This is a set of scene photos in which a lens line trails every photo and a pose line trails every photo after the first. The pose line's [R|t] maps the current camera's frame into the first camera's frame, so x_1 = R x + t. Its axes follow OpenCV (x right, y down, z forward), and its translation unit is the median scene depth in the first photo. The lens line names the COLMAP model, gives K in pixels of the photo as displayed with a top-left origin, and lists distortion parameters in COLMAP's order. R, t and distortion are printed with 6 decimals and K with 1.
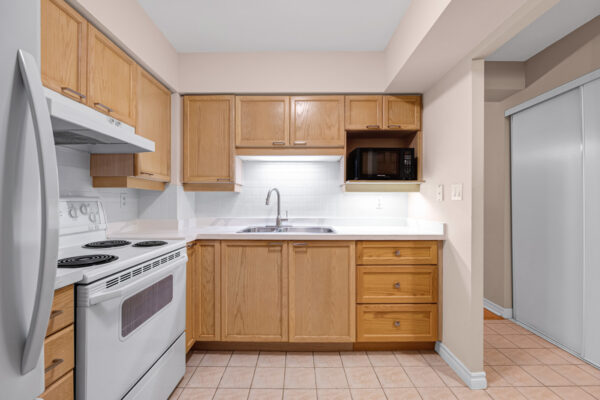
lens RADIAL K [[250.9, 0, 300.7], [0, 250.9, 203.9], [0, 0, 1]] dist [0.000771, -0.000255]
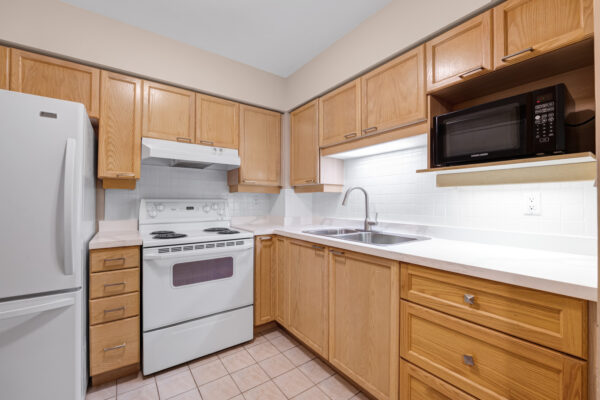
lens RADIAL K [[245.7, 0, 300.6], [0, 245.7, 202.3], [0, 0, 1]] dist [-0.011386, 0.000019]
pose [[0.592210, 0.000453, -0.805784, 0.582517], [-0.006526, 0.999970, -0.004234, -0.003535], [0.805758, 0.007766, 0.592195, 0.406716]]
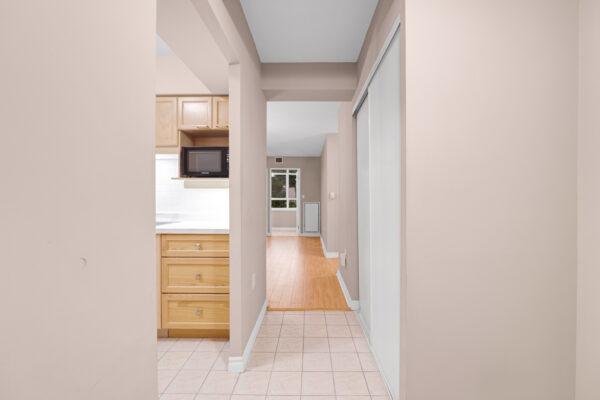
lens RADIAL K [[245.7, 0, 300.6], [0, 245.7, 202.3], [0, 0, 1]] dist [-0.011386, 0.000019]
pose [[0.999687, 0.001419, -0.024990, 0.836276], [-0.001213, 0.999965, 0.008277, 0.001646], [0.025000, -0.008244, 0.999653, -0.022998]]
